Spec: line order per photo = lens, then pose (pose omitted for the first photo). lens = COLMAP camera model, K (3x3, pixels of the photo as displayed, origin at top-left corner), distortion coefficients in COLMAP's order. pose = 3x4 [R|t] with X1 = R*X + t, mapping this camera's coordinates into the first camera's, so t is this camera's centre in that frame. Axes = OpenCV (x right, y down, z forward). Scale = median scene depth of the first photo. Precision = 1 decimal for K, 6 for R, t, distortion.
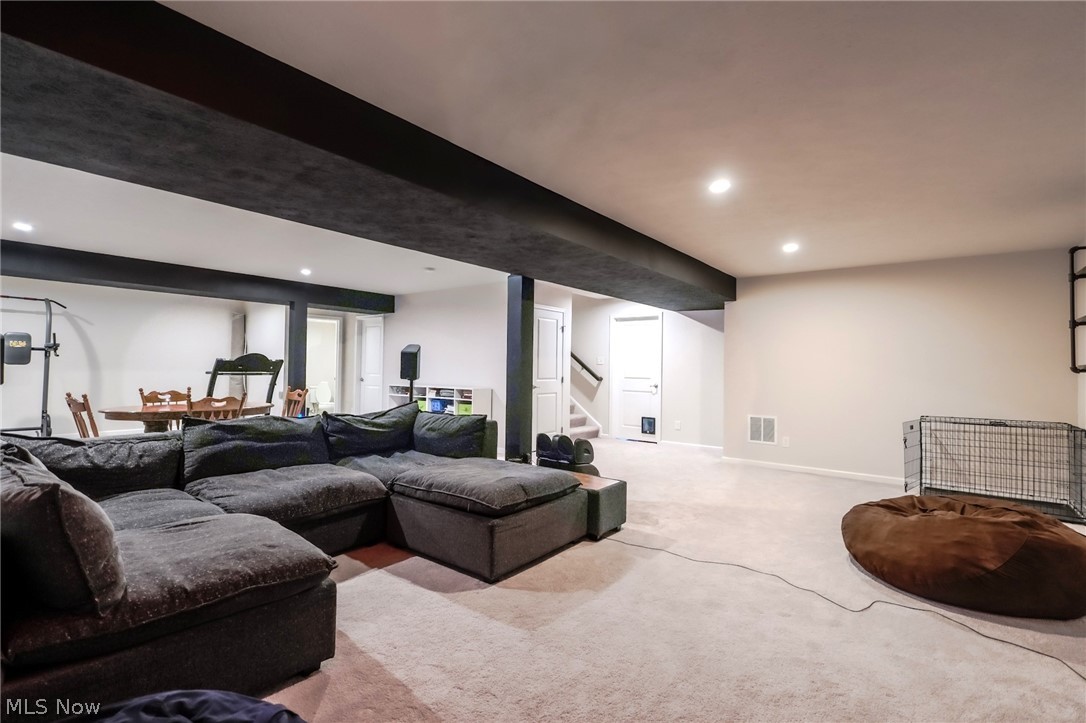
lens RADIAL K [[499.7, 0, 543.0], [0, 499.7, 361.5], [0, 0, 1]] dist [0.003318, -0.000041]
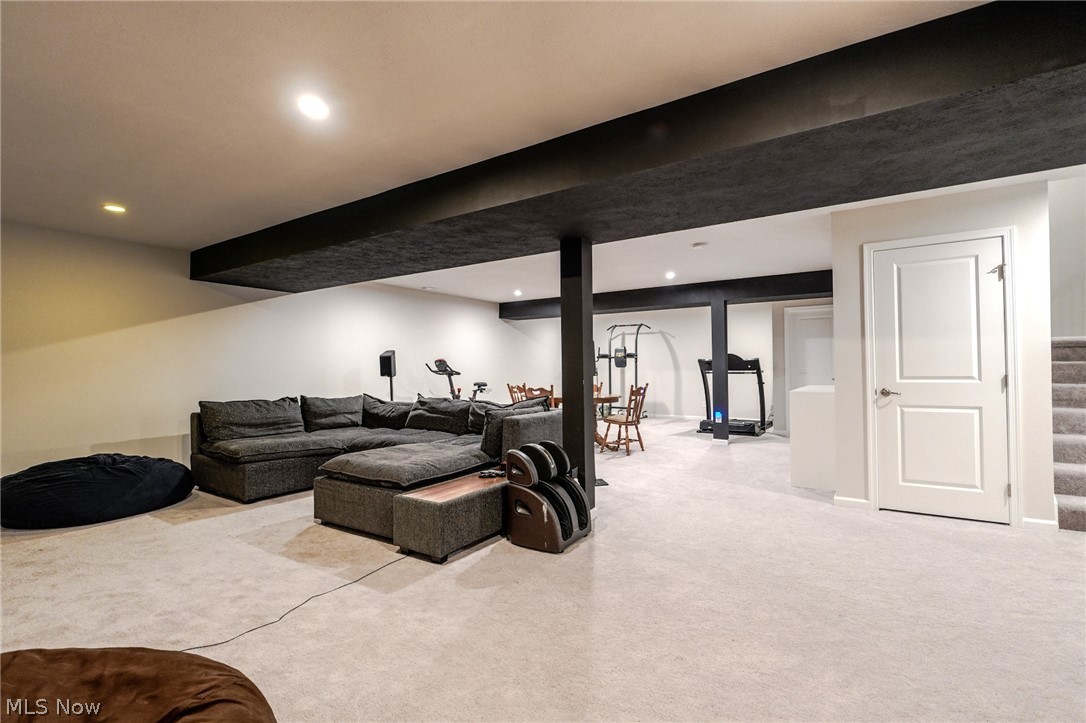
lens RADIAL K [[499.7, 0, 543.0], [0, 499.7, 361.5], [0, 0, 1]] dist [0.003318, -0.000041]
pose [[0.068059, -0.025451, -0.997357, 1.094418], [0.027261, 0.999349, -0.023642, 0.039929], [0.997309, -0.025580, 0.068709, 1.262156]]
